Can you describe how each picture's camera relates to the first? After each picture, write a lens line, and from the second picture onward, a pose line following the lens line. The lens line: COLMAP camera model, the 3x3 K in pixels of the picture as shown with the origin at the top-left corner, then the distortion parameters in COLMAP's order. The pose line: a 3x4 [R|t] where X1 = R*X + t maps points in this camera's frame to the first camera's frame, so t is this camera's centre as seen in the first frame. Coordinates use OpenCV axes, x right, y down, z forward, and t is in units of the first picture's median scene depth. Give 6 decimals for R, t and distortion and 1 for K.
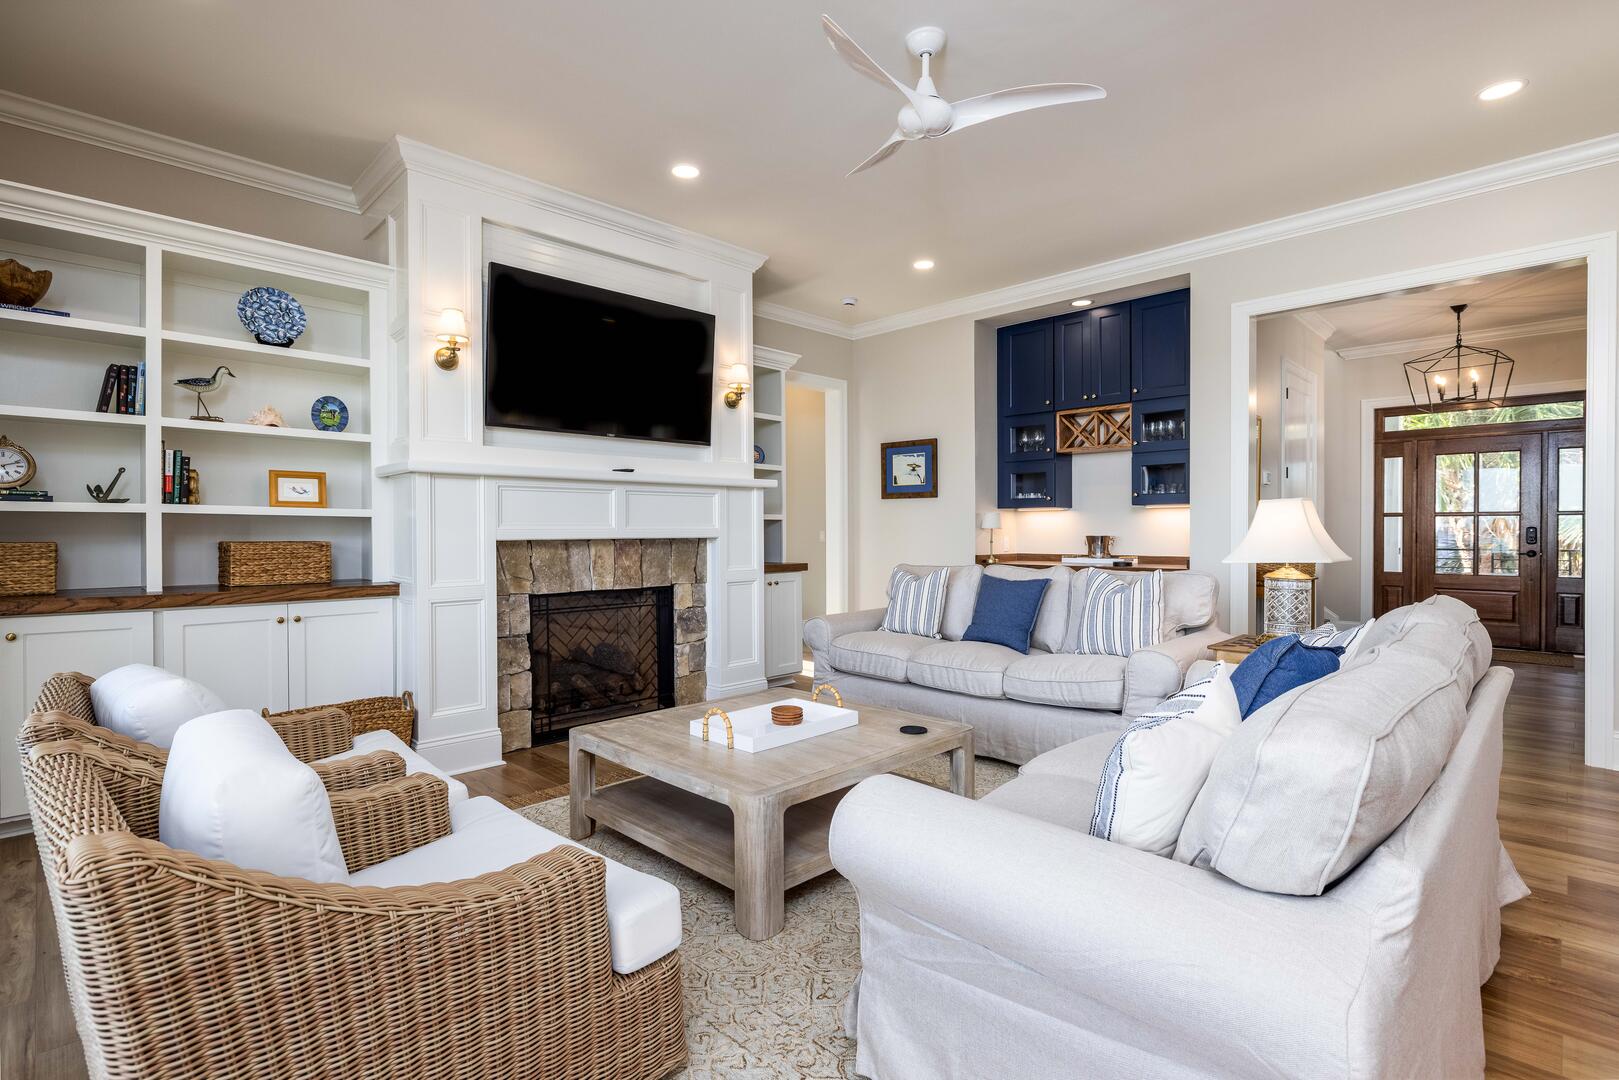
lens RADIAL K [[778.9, 0, 804.9], [0, 778.9, 541.3], [0, 0, 1]] dist [0.000056, -0.000268]
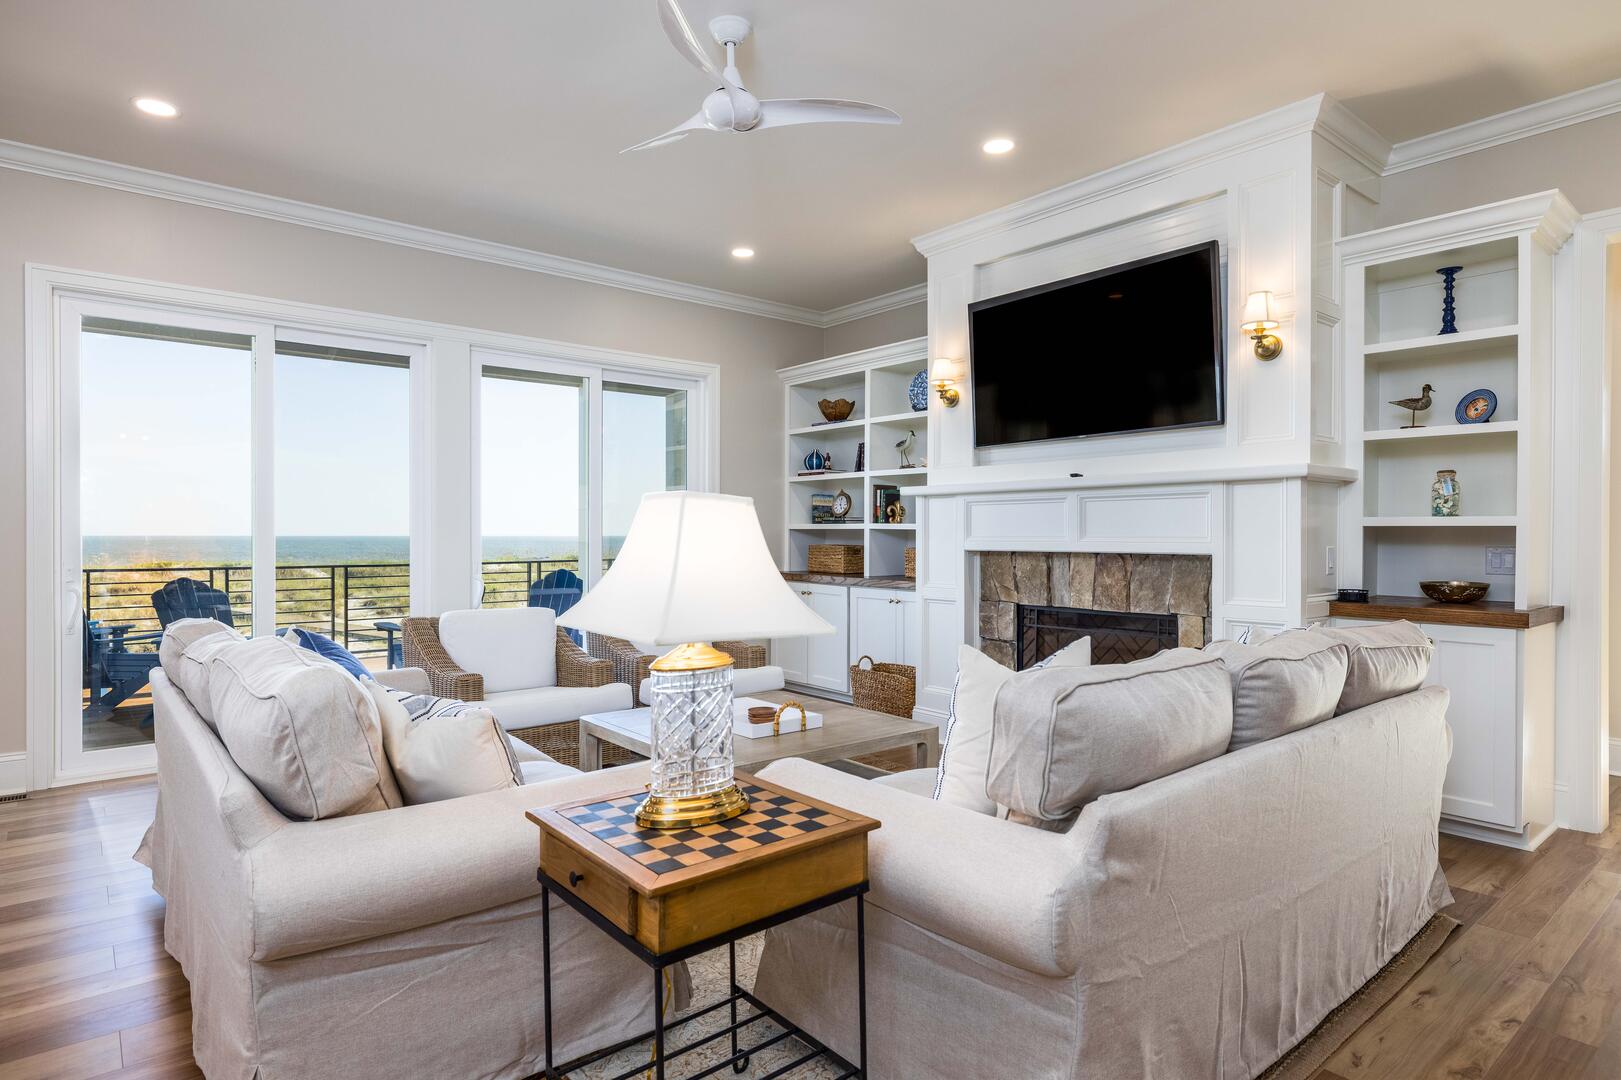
lens RADIAL K [[867.3, 0, 813.6], [0, 867.3, 546.9], [0, 0, 1]] dist [-0.008080, 0.000259]
pose [[-0.087024, 0.012841, -0.996123, 0.760340], [-0.020946, 0.999672, 0.014716, -0.016978], [0.995986, 0.022145, -0.086727, 0.773746]]
